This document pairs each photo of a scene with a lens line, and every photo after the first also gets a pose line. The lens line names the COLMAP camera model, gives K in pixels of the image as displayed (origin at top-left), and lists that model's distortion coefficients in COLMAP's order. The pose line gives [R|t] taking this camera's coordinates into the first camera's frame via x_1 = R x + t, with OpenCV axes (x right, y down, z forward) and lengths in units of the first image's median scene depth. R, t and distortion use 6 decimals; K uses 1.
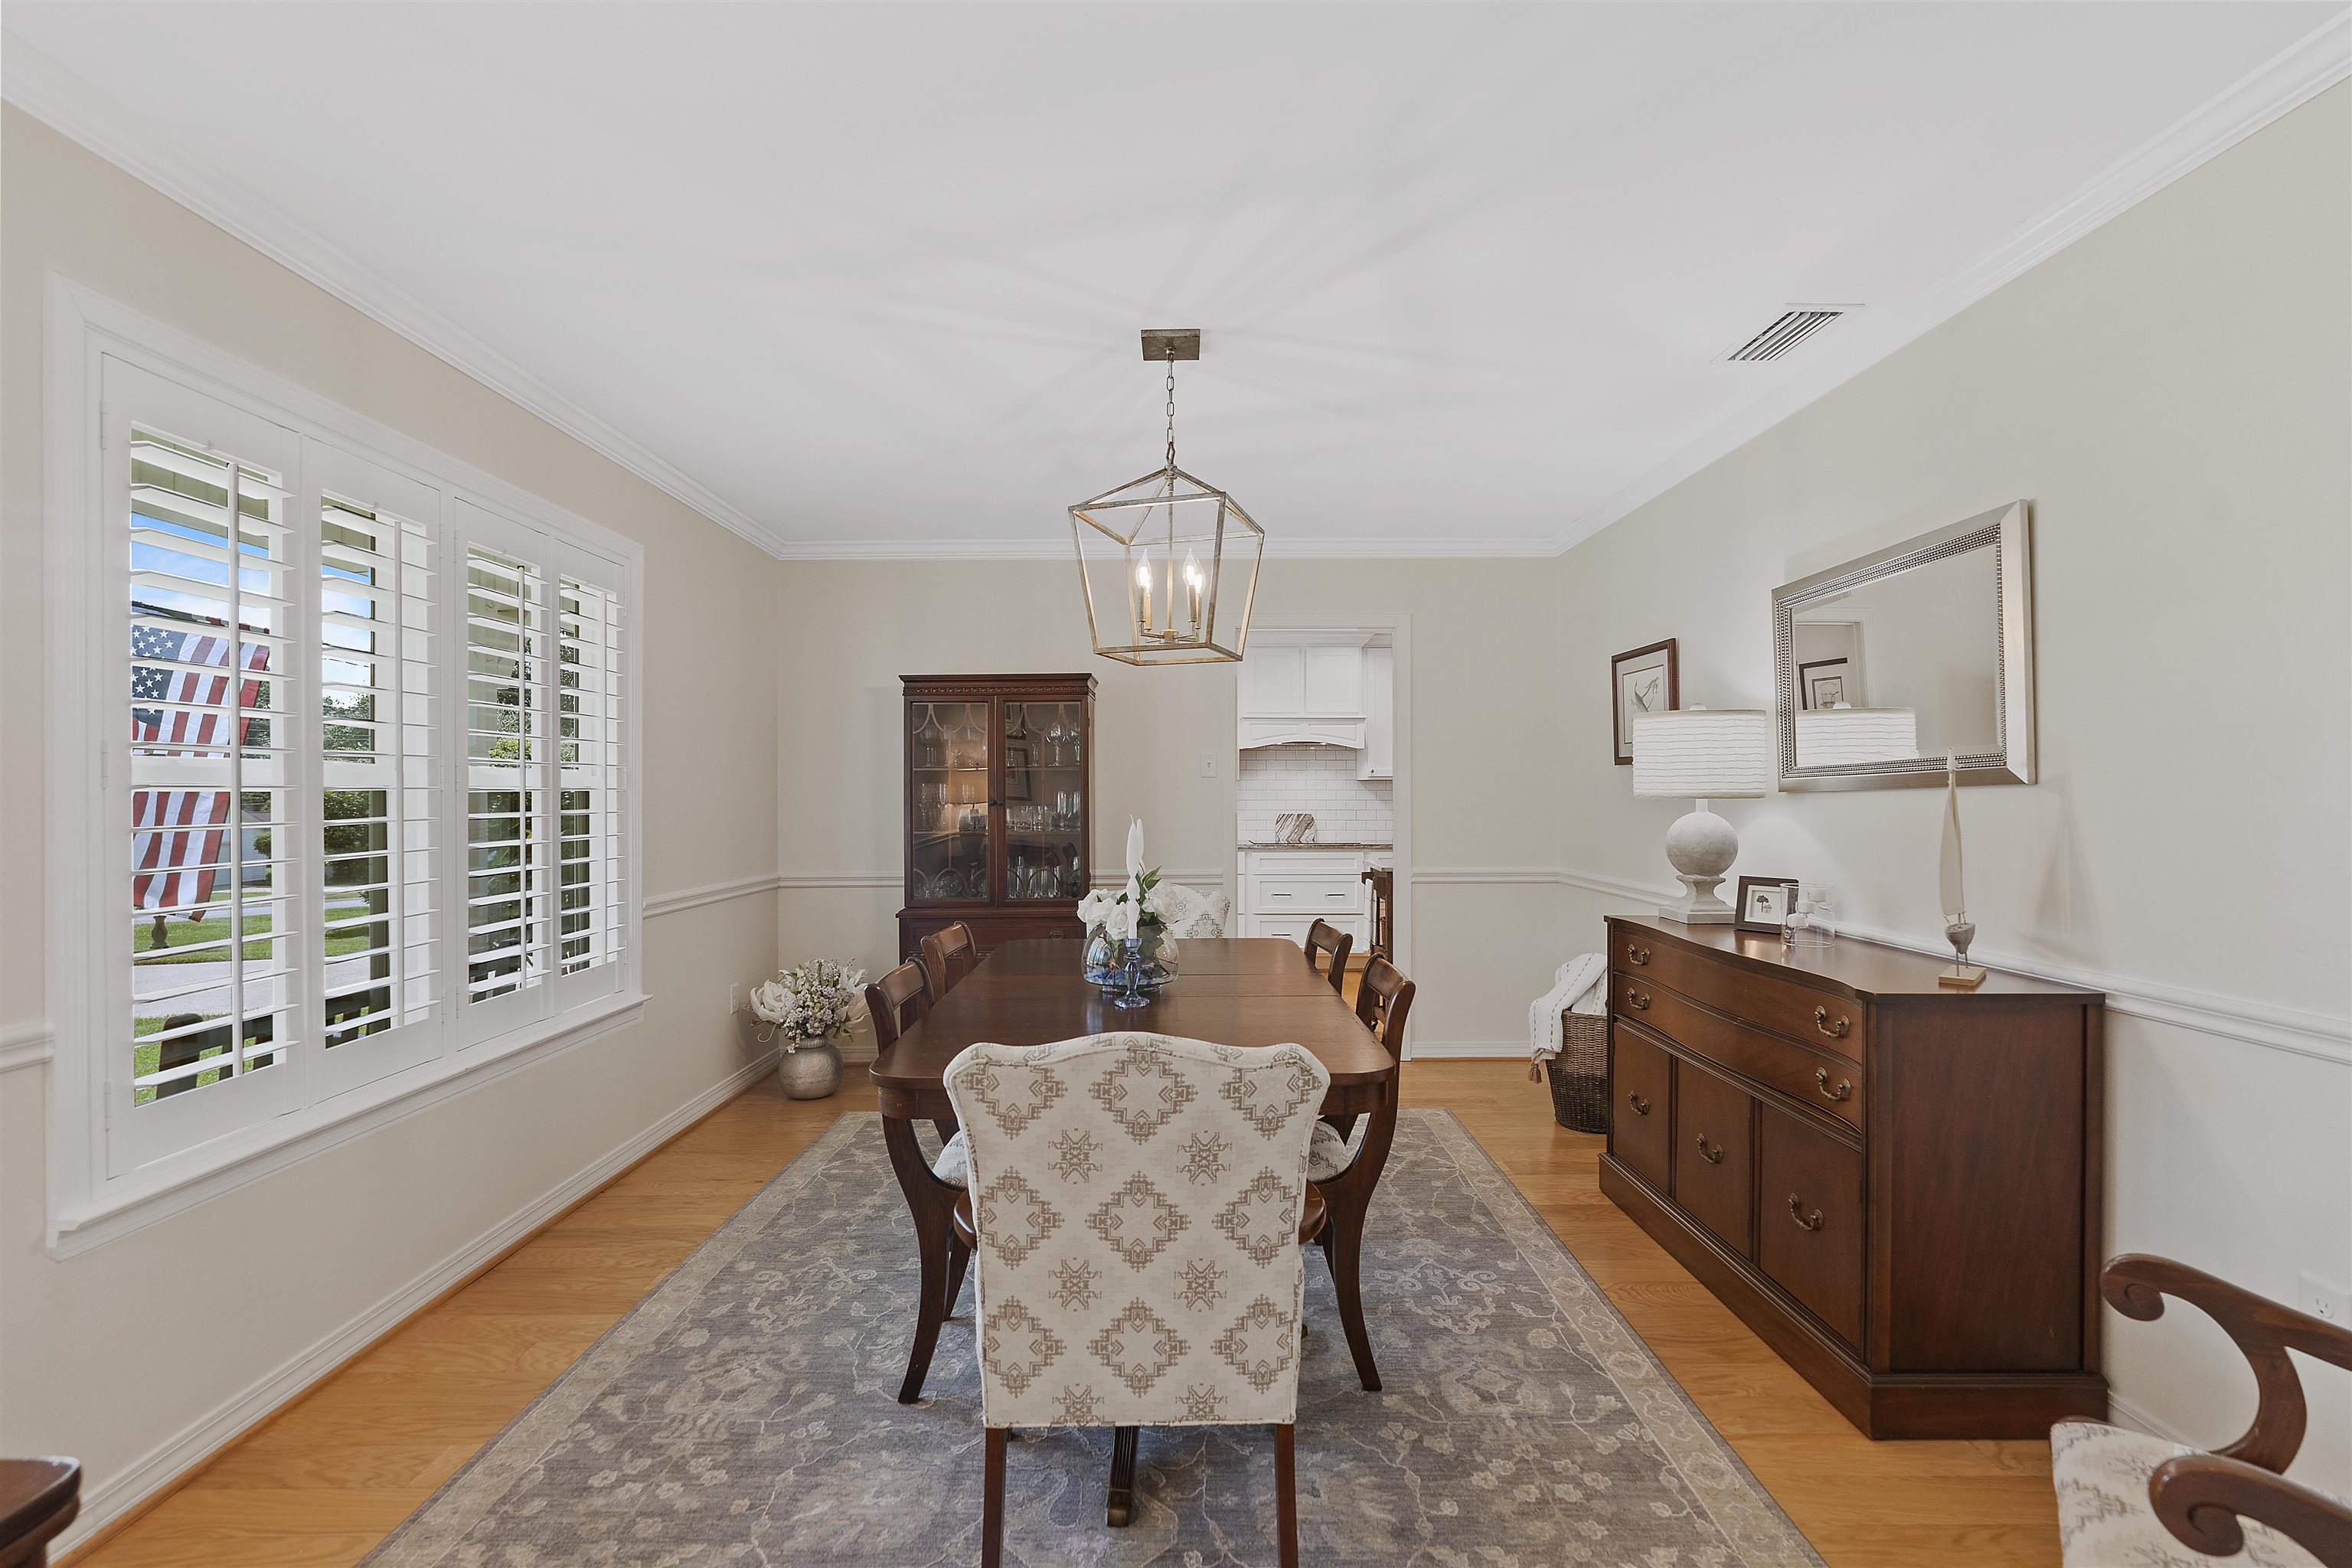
lens RADIAL K [[1083.4, 0, 1173.1], [0, 1083.4, 784.8], [0, 0, 1]] dist [-0.004985, 0.000075]
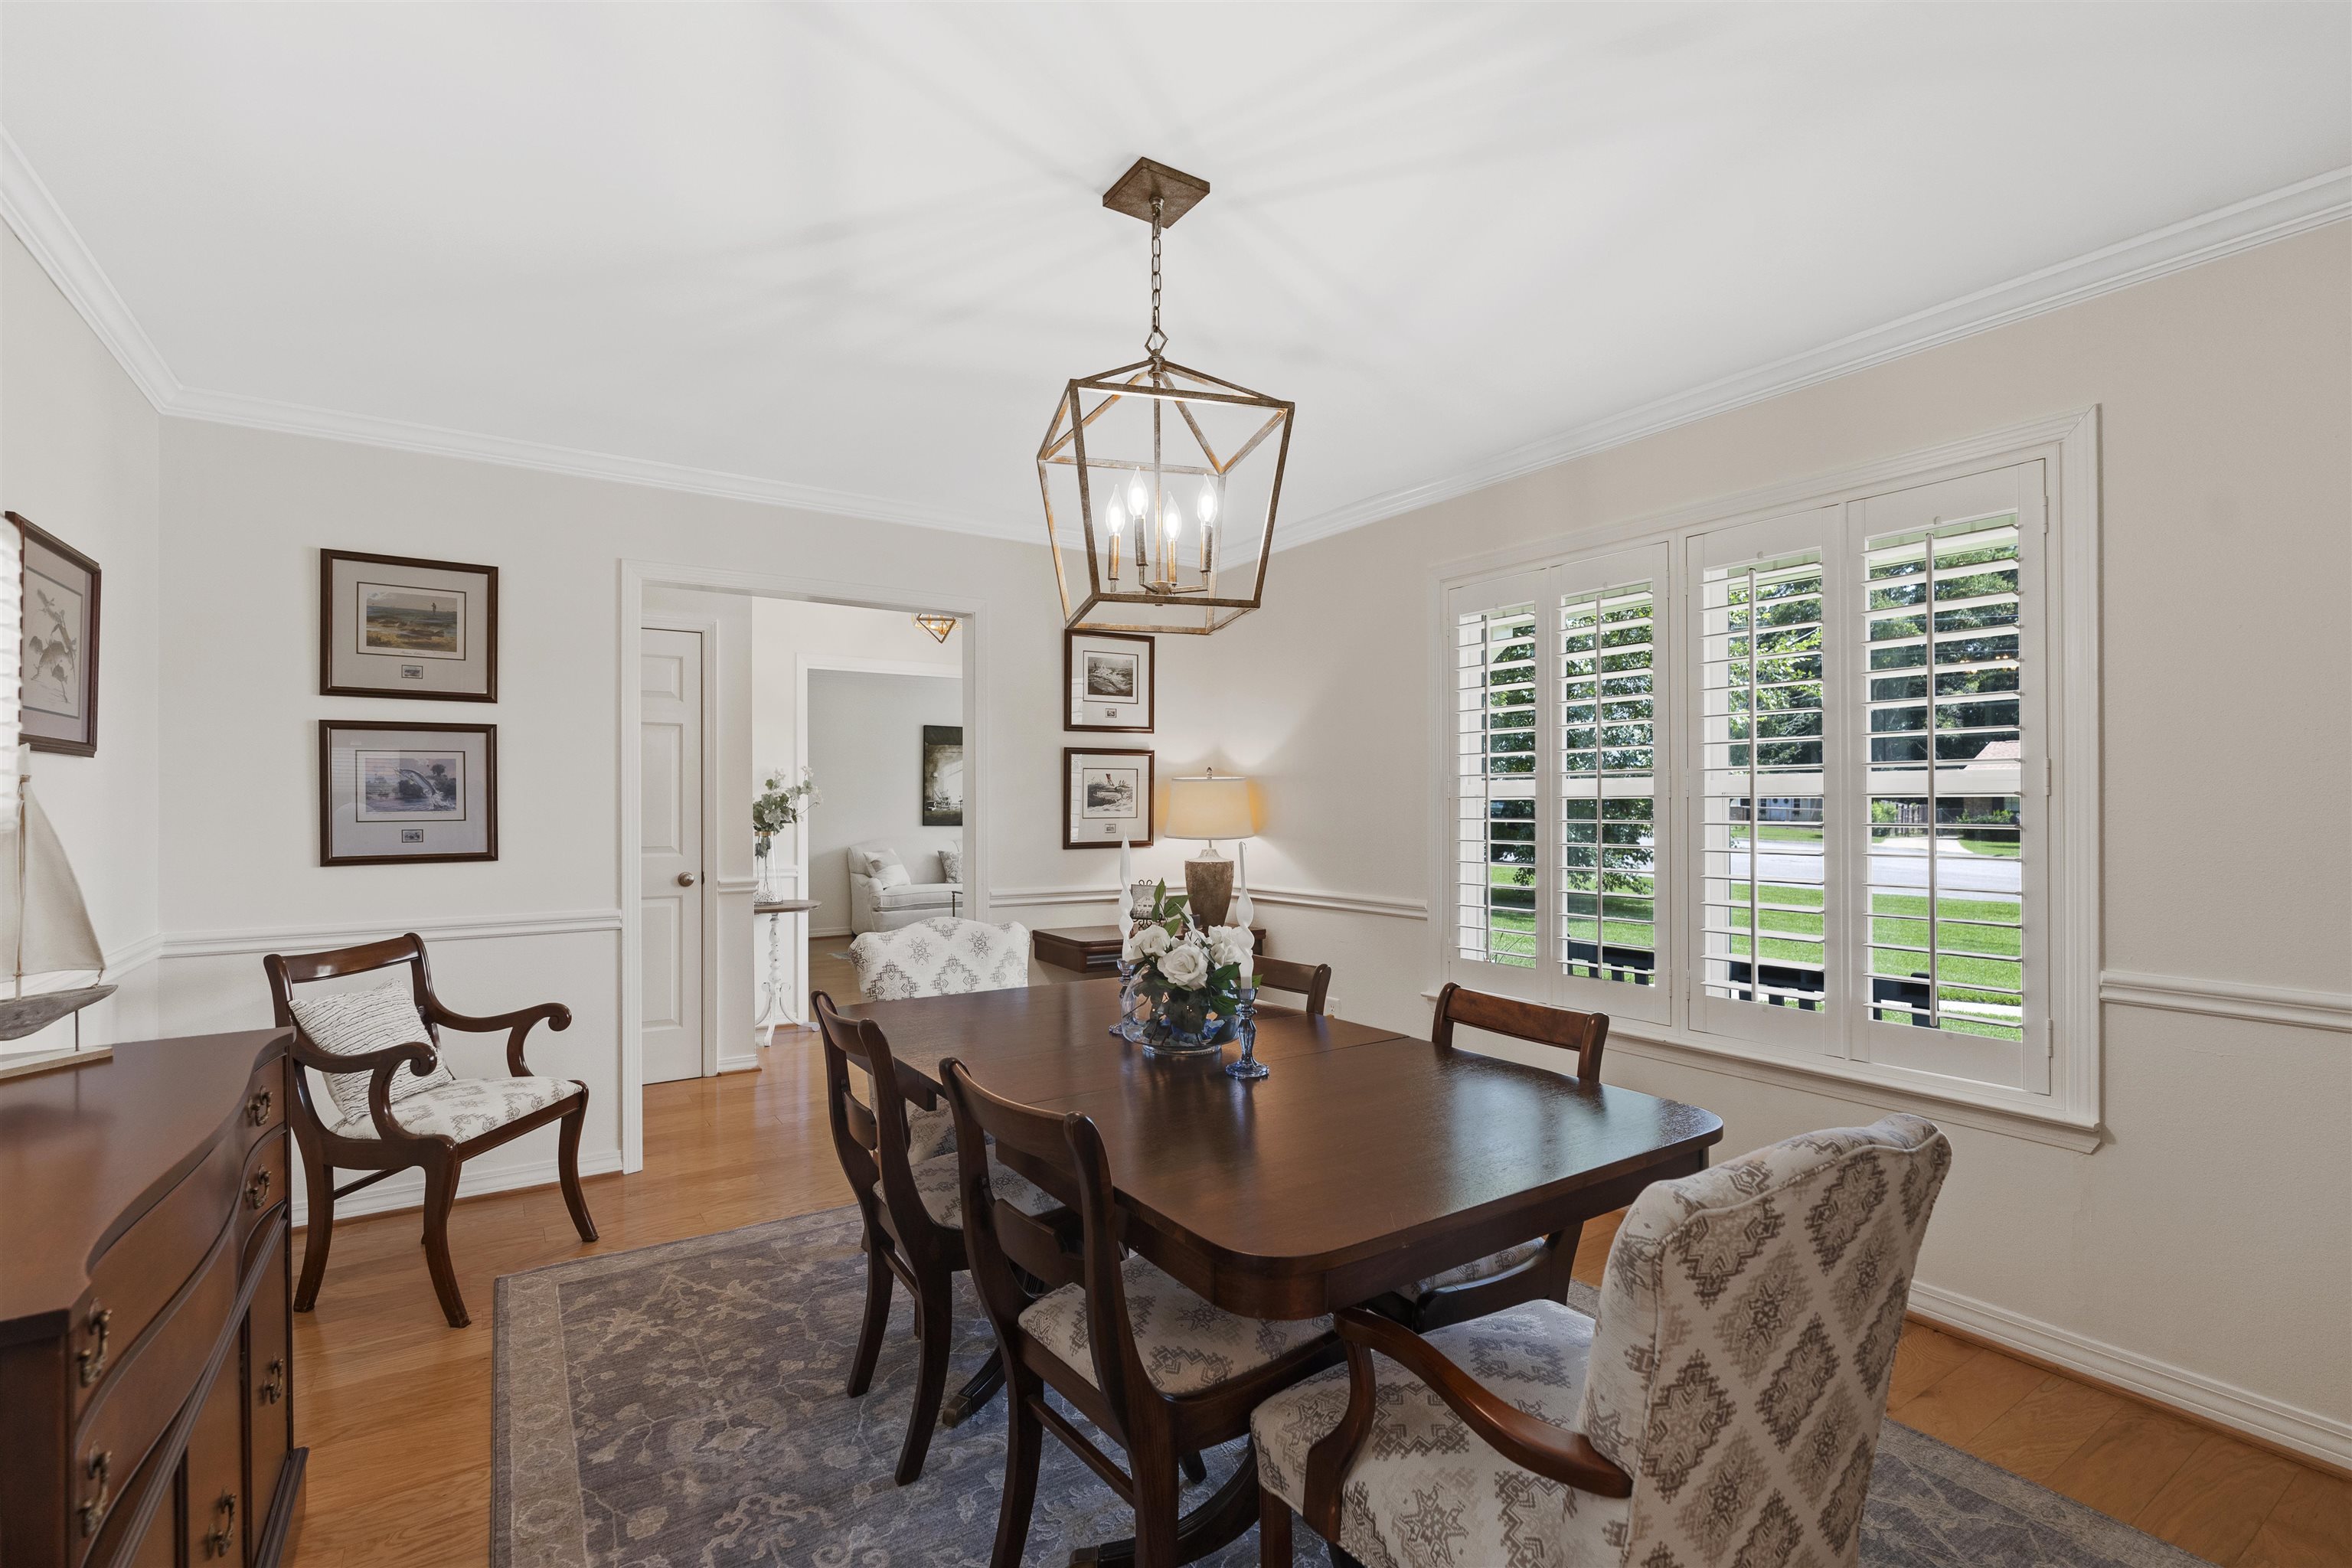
lens RADIAL K [[1083.4, 0, 1175.4], [0, 1083.4, 804.5], [0, 0, 1]] dist [-0.004985, 0.000075]
pose [[-0.841203, 0.003779, -0.540706, 0.467888], [0.007393, 0.999962, -0.004513, 0.013593], [0.540669, -0.007794, -0.841200, 1.972885]]
